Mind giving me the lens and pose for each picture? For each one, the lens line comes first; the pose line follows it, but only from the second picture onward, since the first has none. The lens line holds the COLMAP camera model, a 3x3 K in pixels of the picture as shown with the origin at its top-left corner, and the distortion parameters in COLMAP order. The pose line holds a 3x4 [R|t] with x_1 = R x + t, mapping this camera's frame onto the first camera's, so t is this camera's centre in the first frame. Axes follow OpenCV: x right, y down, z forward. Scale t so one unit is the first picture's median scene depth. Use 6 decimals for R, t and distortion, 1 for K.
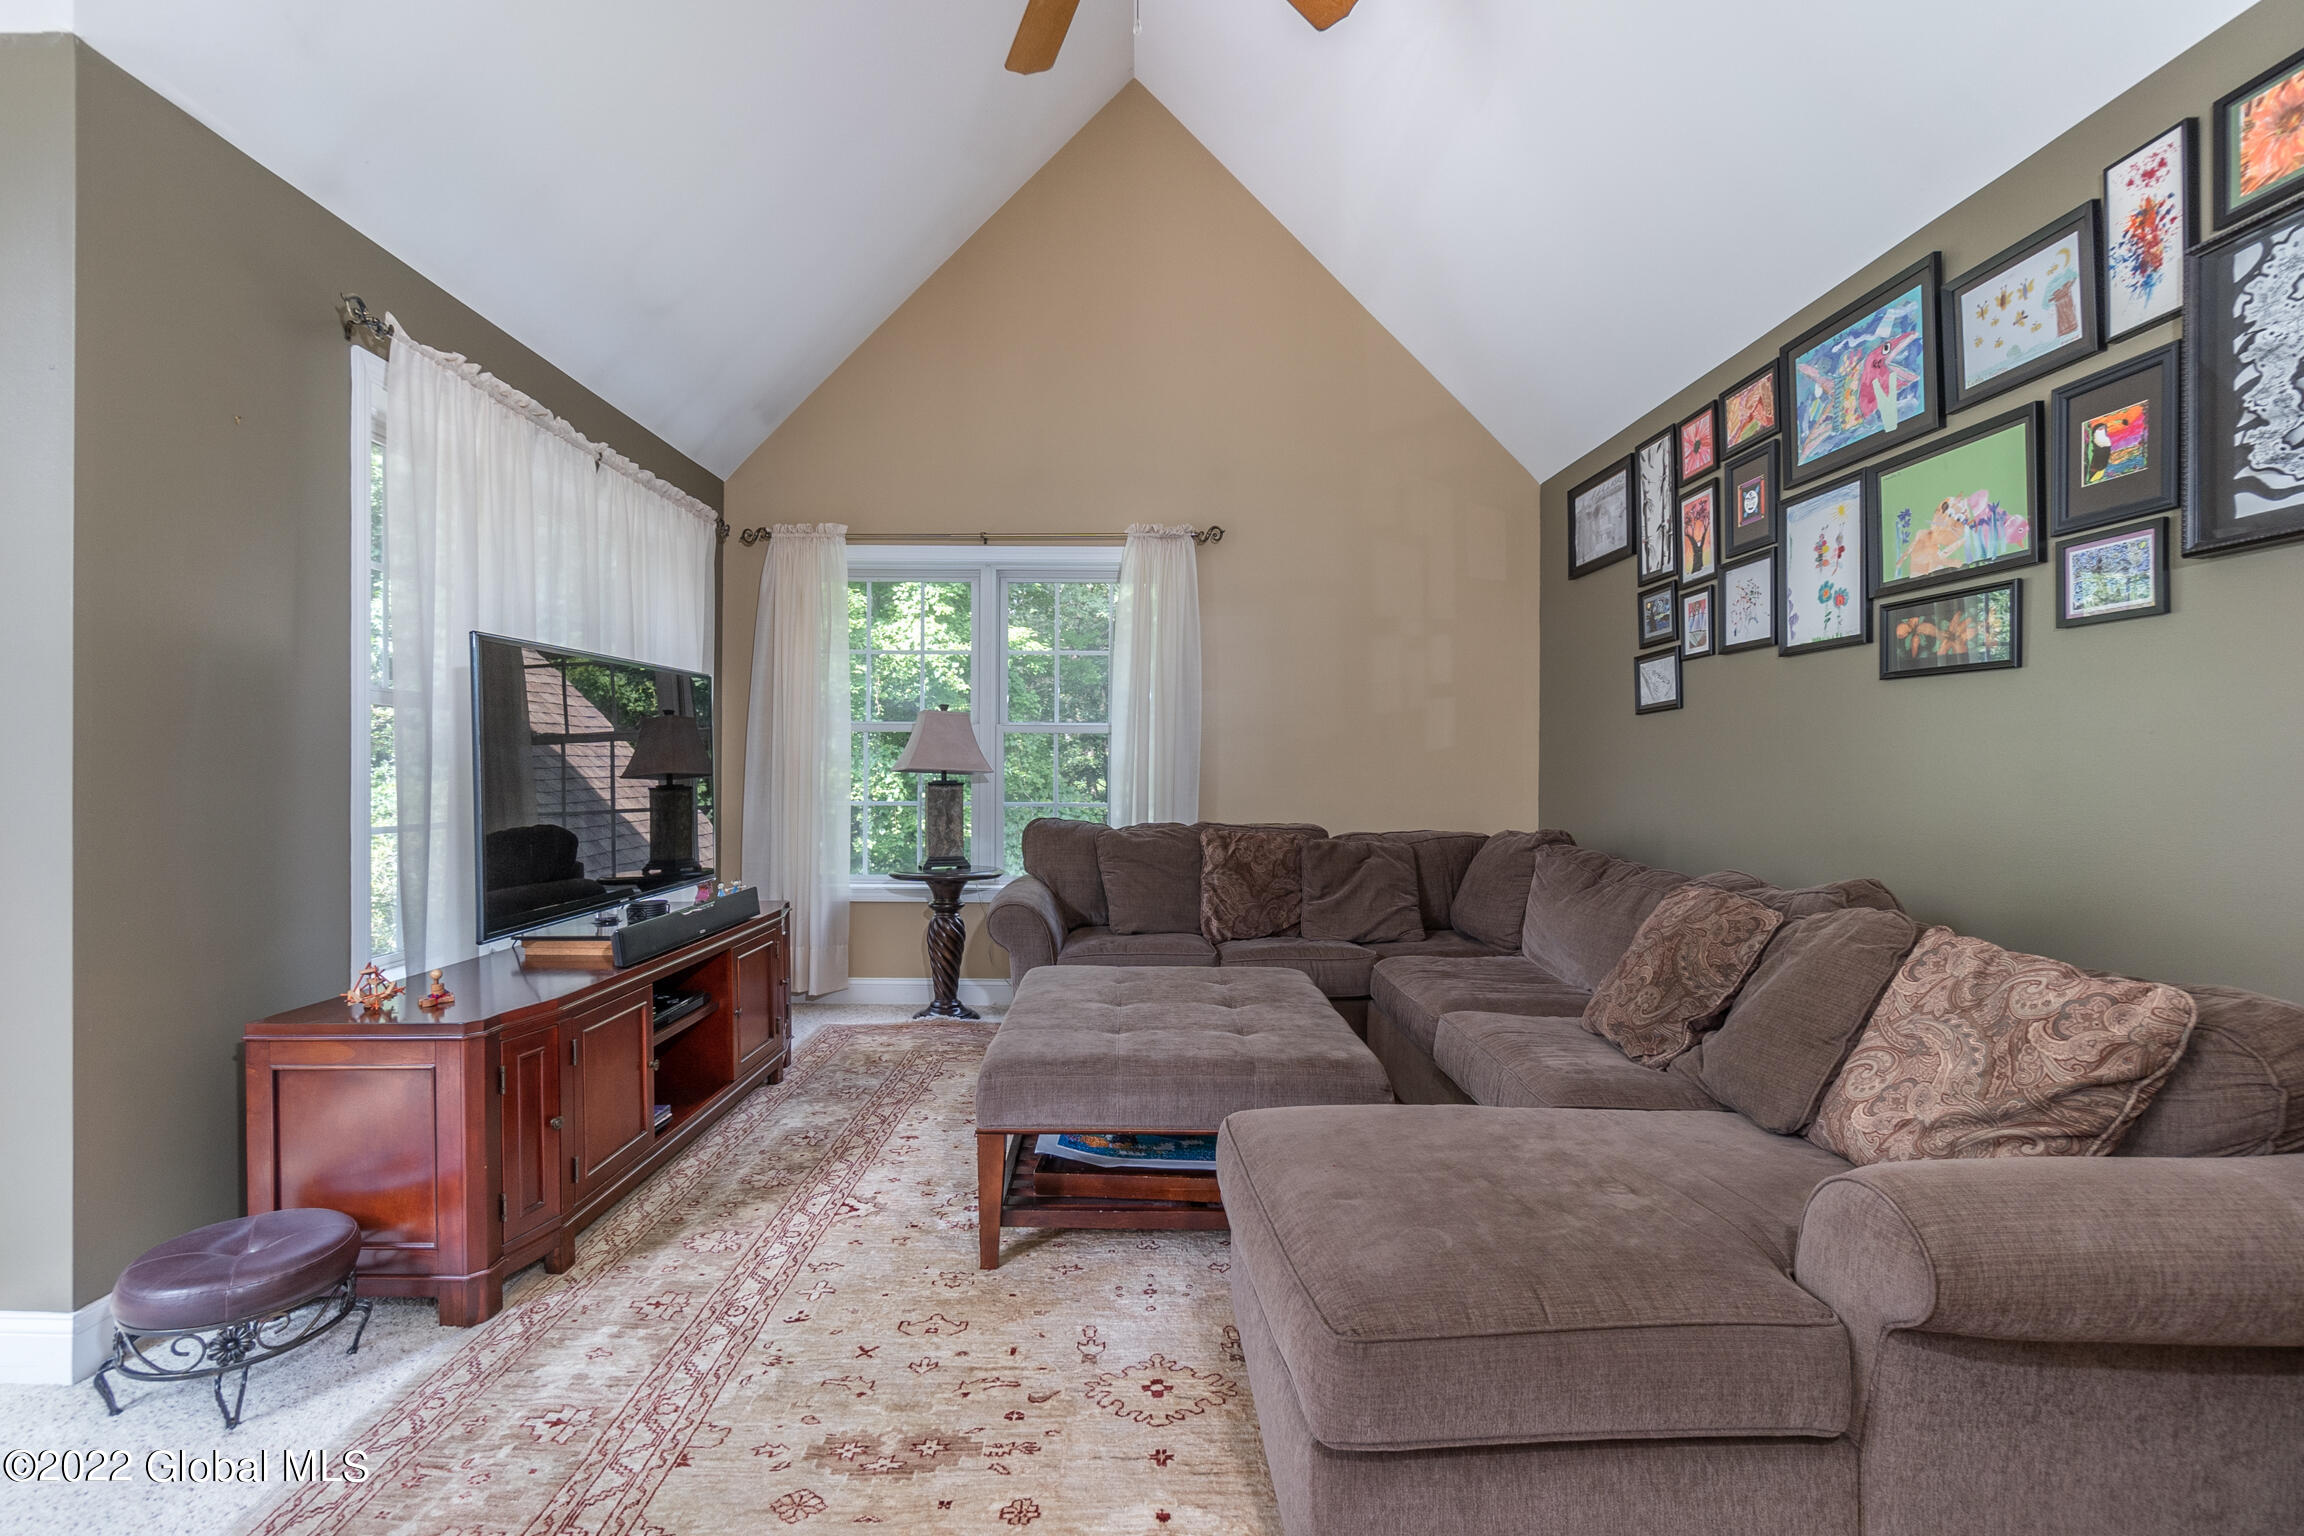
lens RADIAL K [[1007.5, 0, 1145.5], [0, 1007.5, 766.7], [0, 0, 1]] dist [-0.003750, 0.000498]
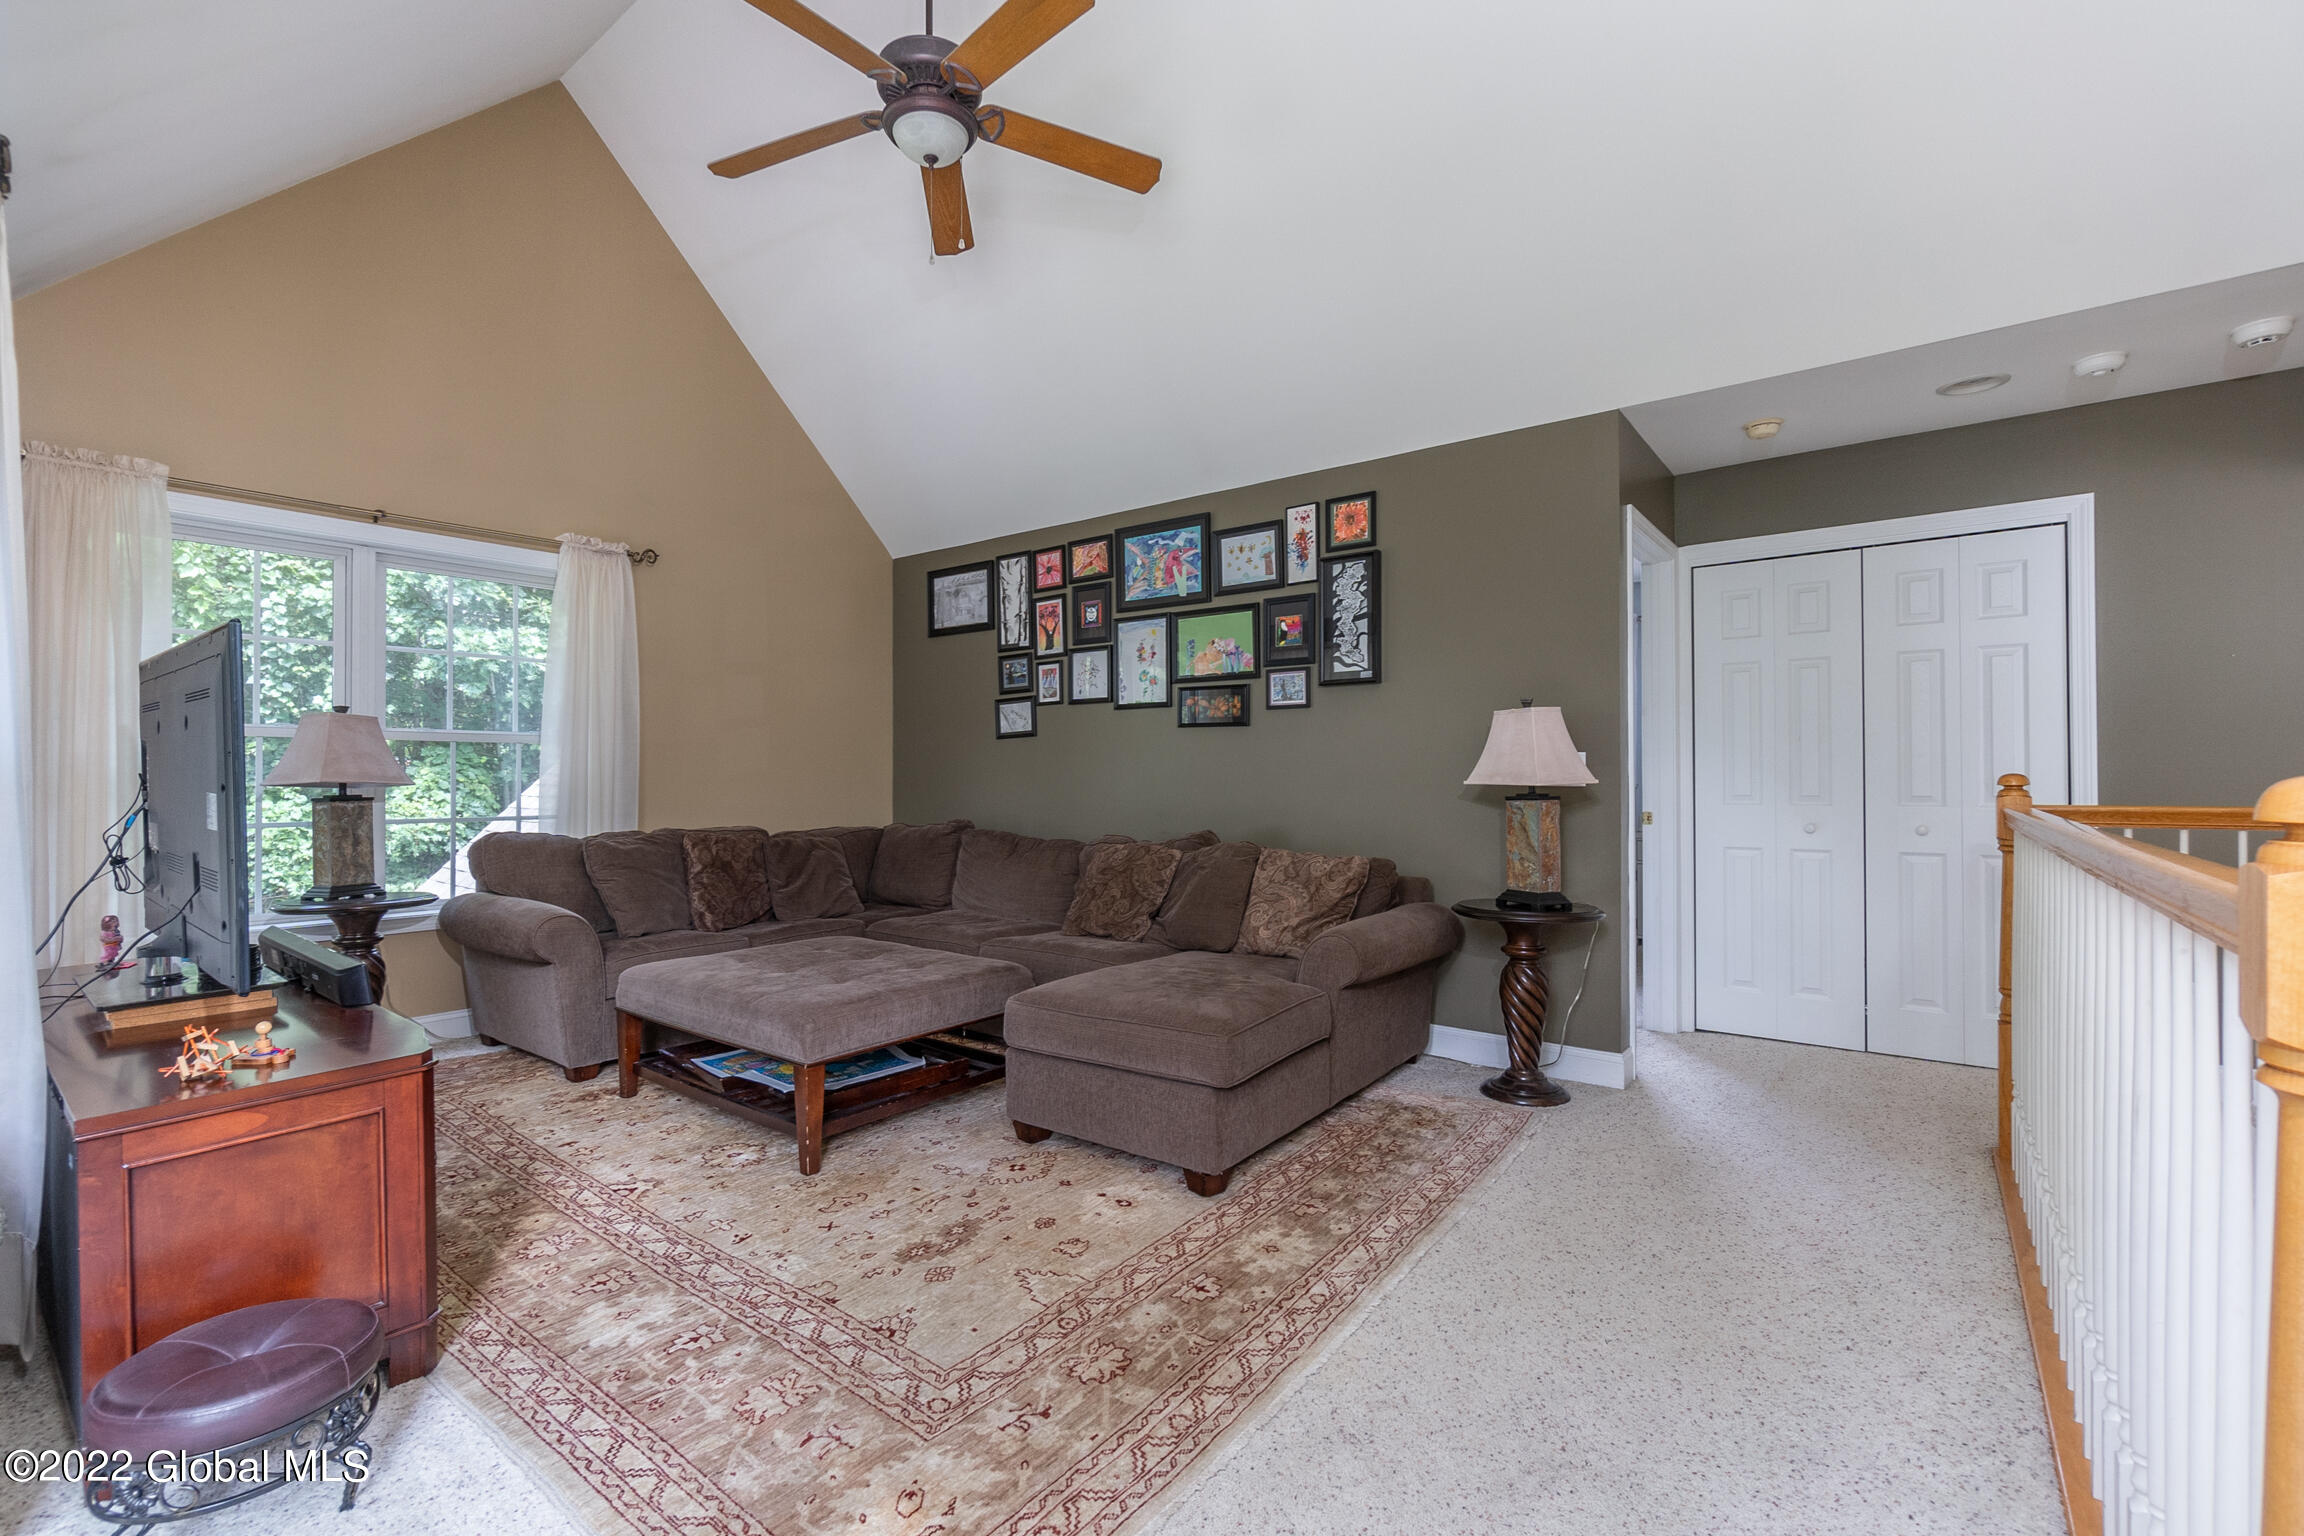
lens RADIAL K [[1007.5, 0, 1138.4], [0, 1007.5, 772.9], [0, 0, 1]] dist [-0.003750, 0.000498]
pose [[0.607955, -0.004225, 0.793961, -0.798962], [0.006035, 0.999982, 0.000700, -0.002879], [-0.793949, 0.004366, 0.607969, -0.083613]]
